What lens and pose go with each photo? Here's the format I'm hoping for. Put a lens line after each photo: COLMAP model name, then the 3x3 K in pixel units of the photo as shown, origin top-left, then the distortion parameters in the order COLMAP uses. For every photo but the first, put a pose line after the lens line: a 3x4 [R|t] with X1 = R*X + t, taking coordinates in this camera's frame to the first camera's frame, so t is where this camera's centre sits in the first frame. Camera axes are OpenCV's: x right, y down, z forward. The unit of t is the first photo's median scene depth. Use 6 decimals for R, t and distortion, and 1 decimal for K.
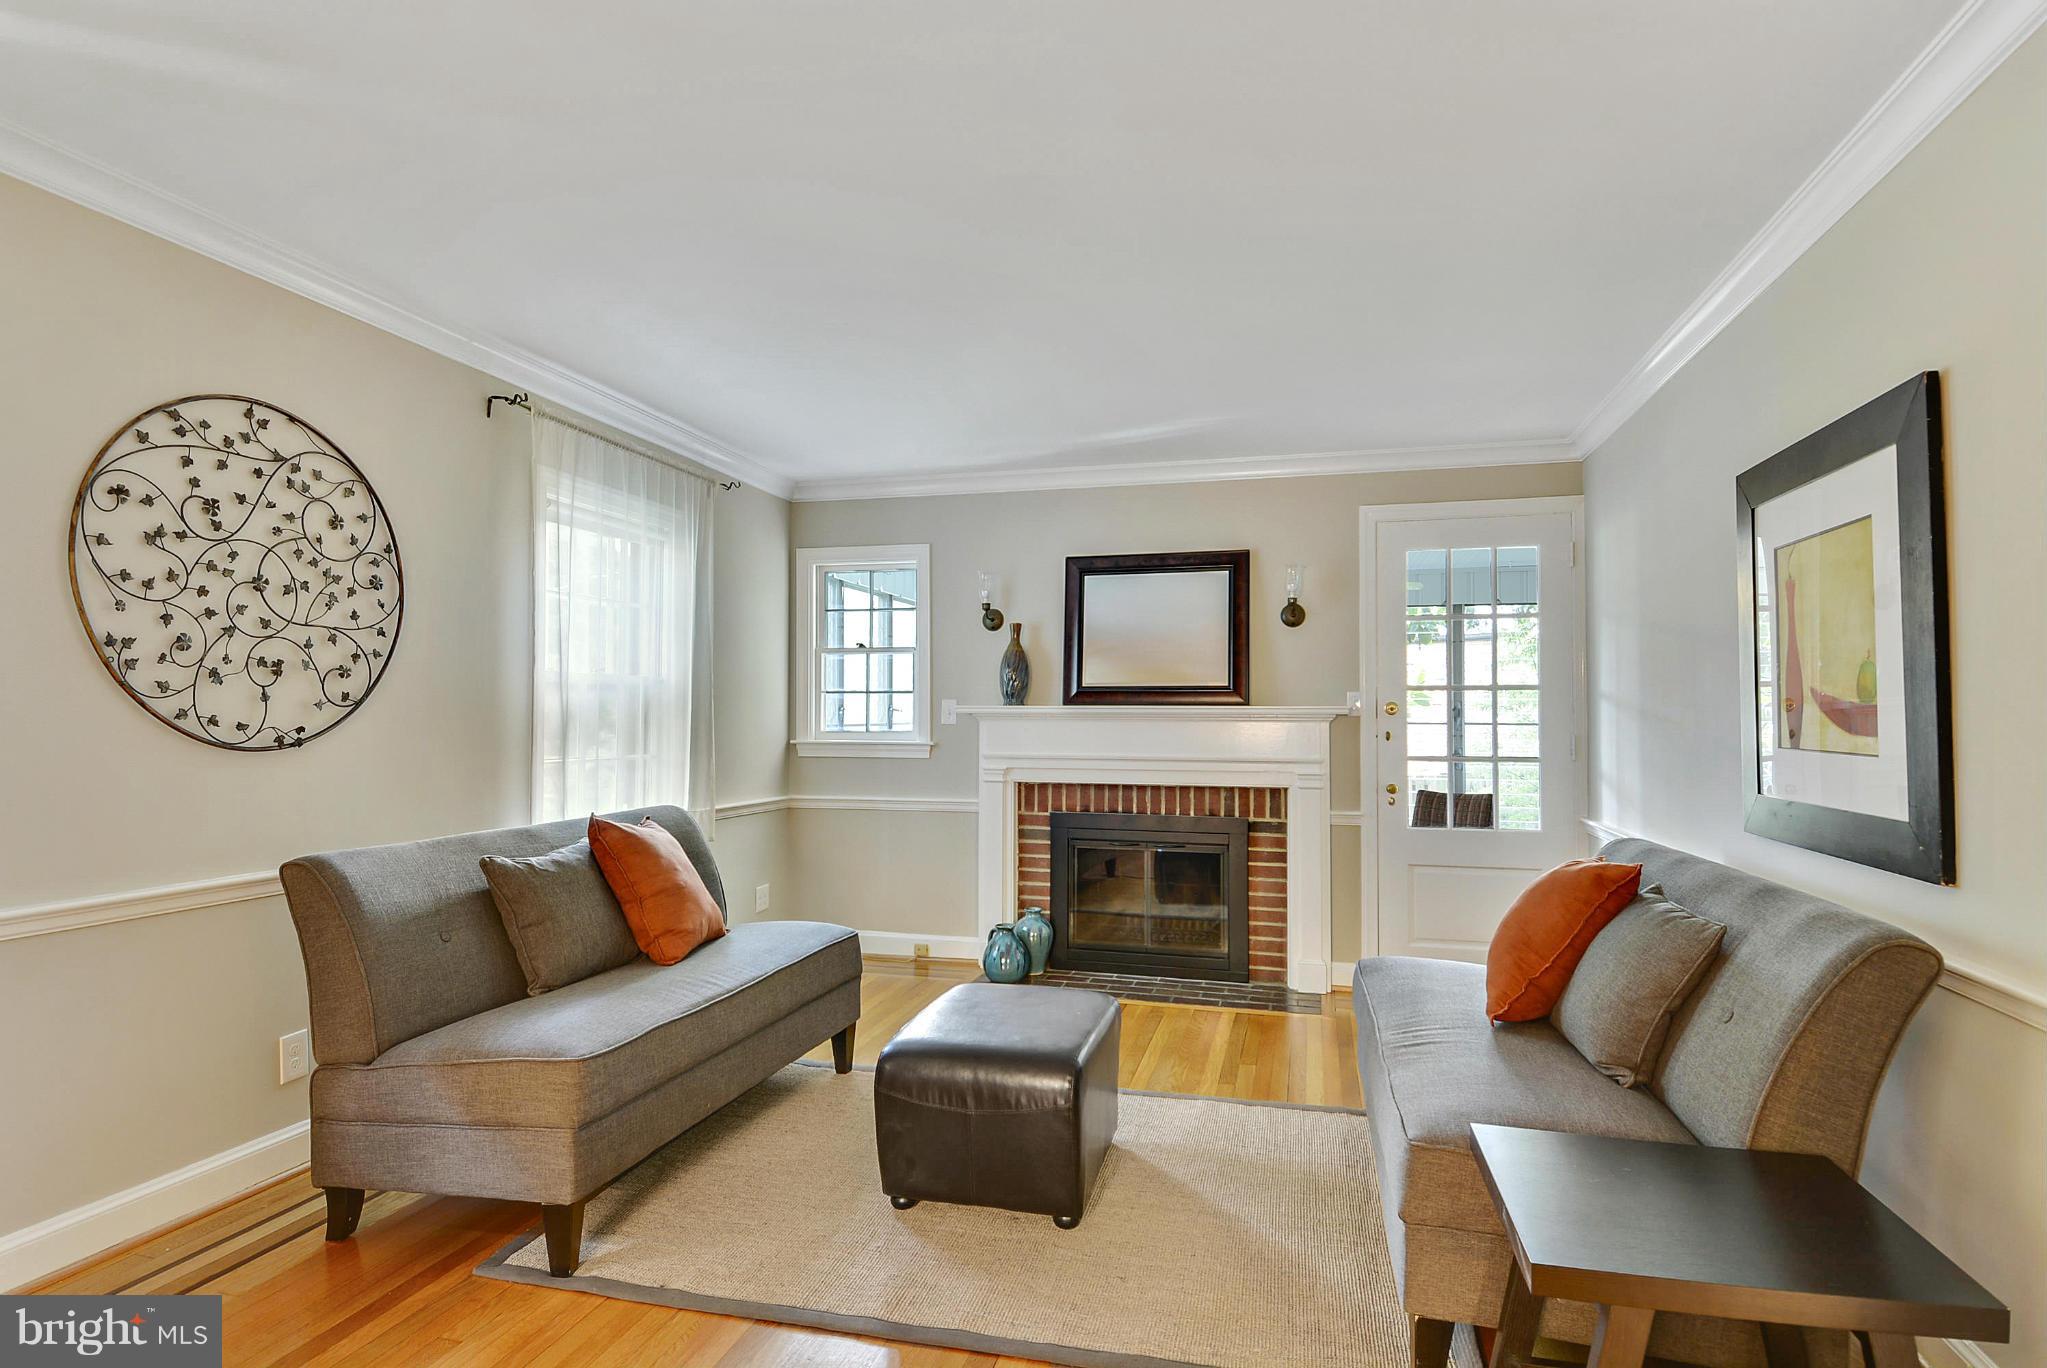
lens RADIAL K [[1101.9, 0, 1035.1], [0, 1101.9, 716.4], [0, 0, 1]] dist [0.041492, -0.047886]
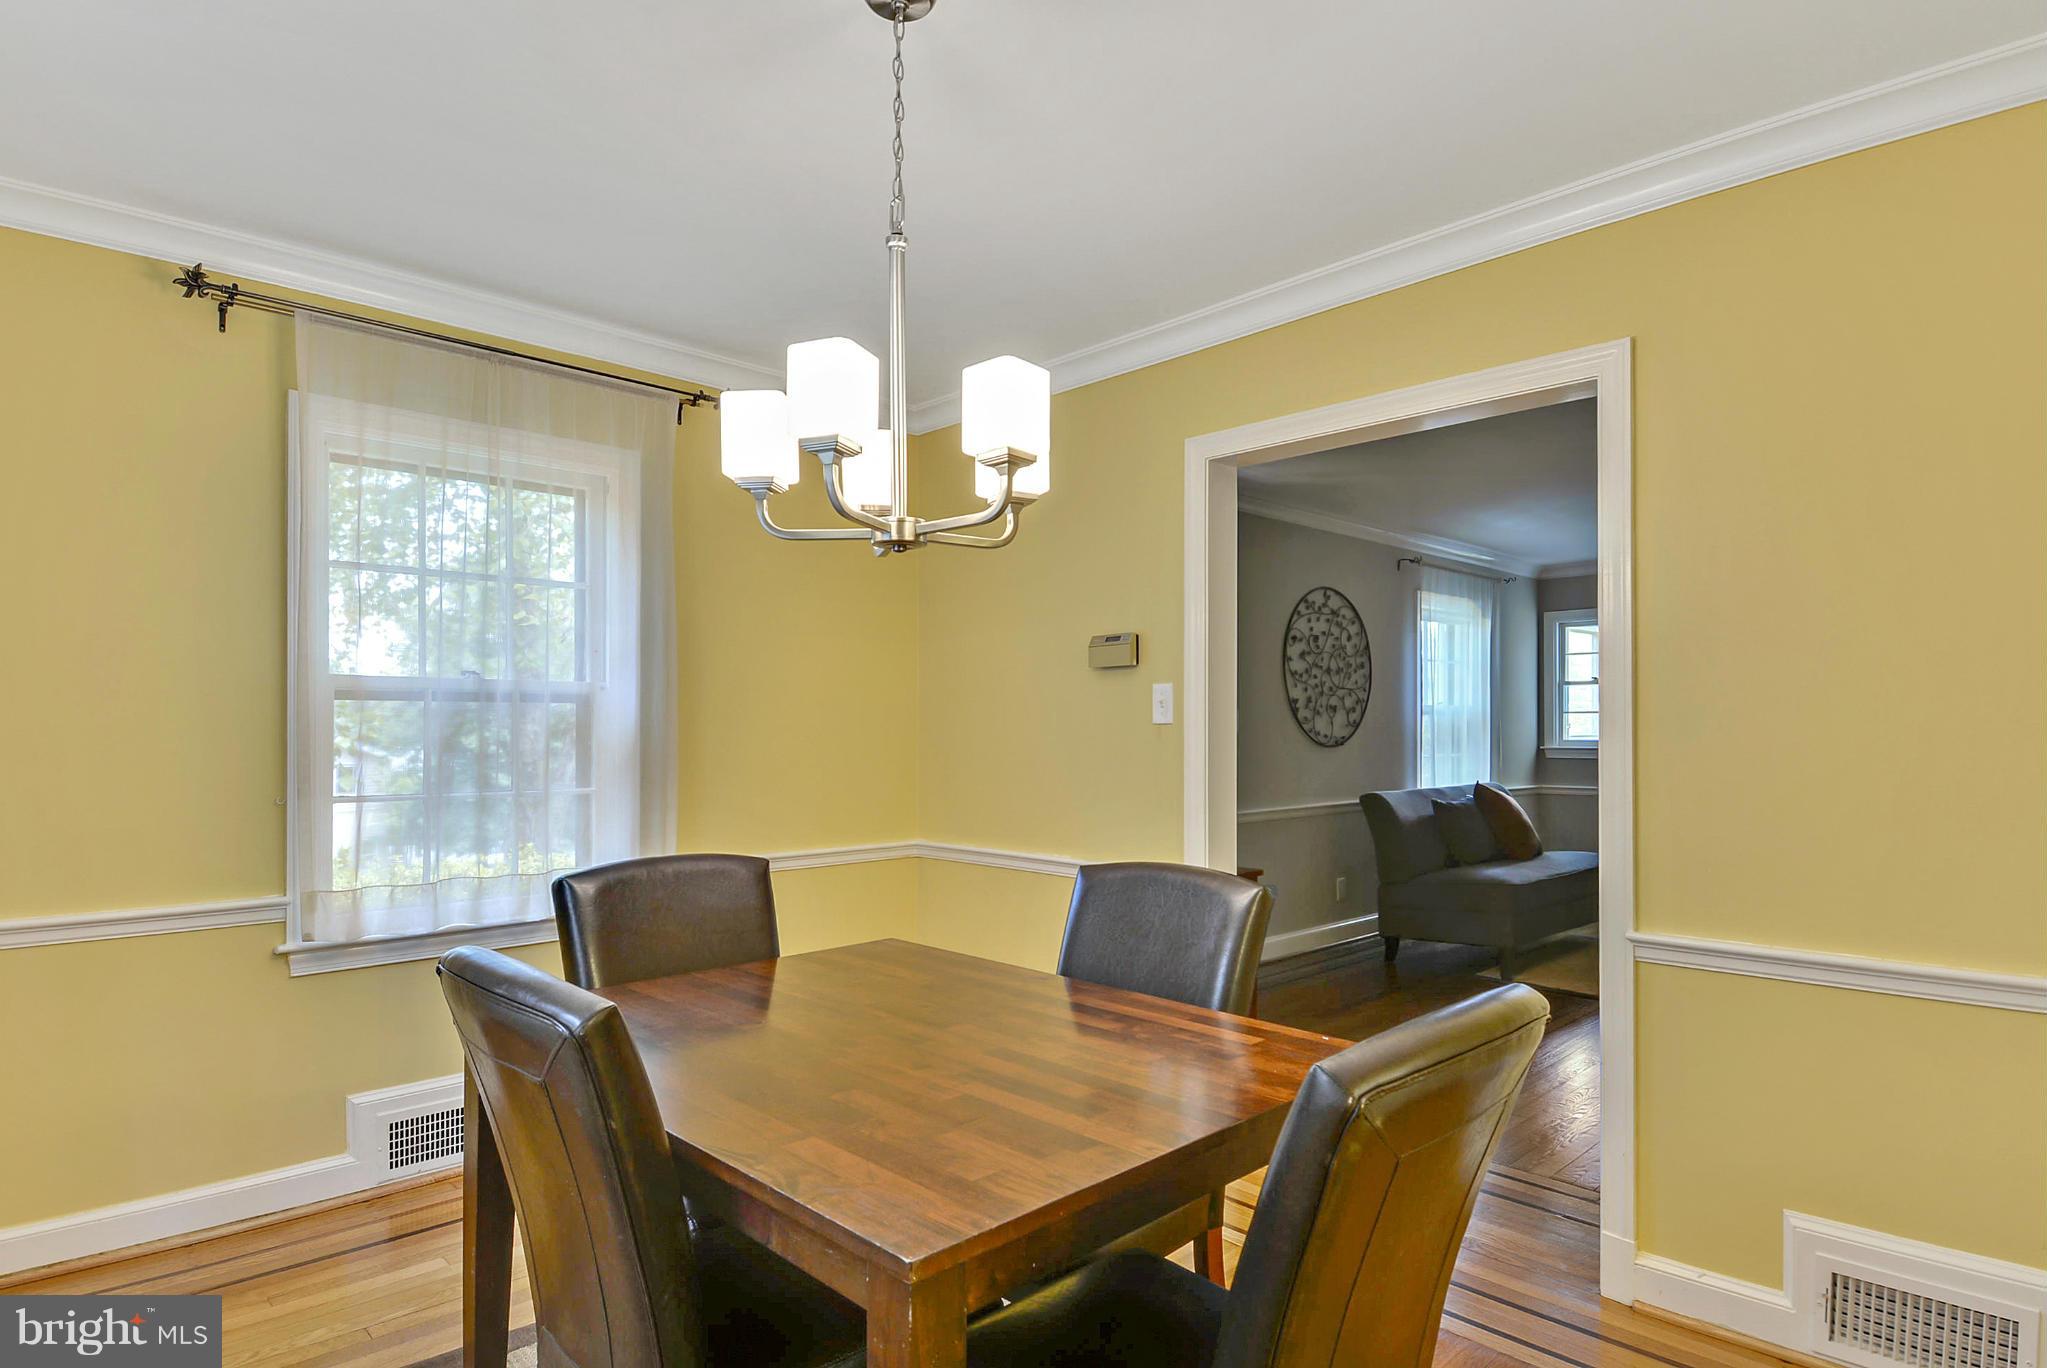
lens RADIAL K [[1101.9, 0, 1035.1], [0, 1101.9, 716.4], [0, 0, 1]] dist [0.041492, -0.047886]
pose [[0.848645, -0.005358, -0.528935, -0.034682], [0.000595, 0.999958, -0.009175, -0.009467], [0.528962, 0.007472, 0.848613, -1.133728]]
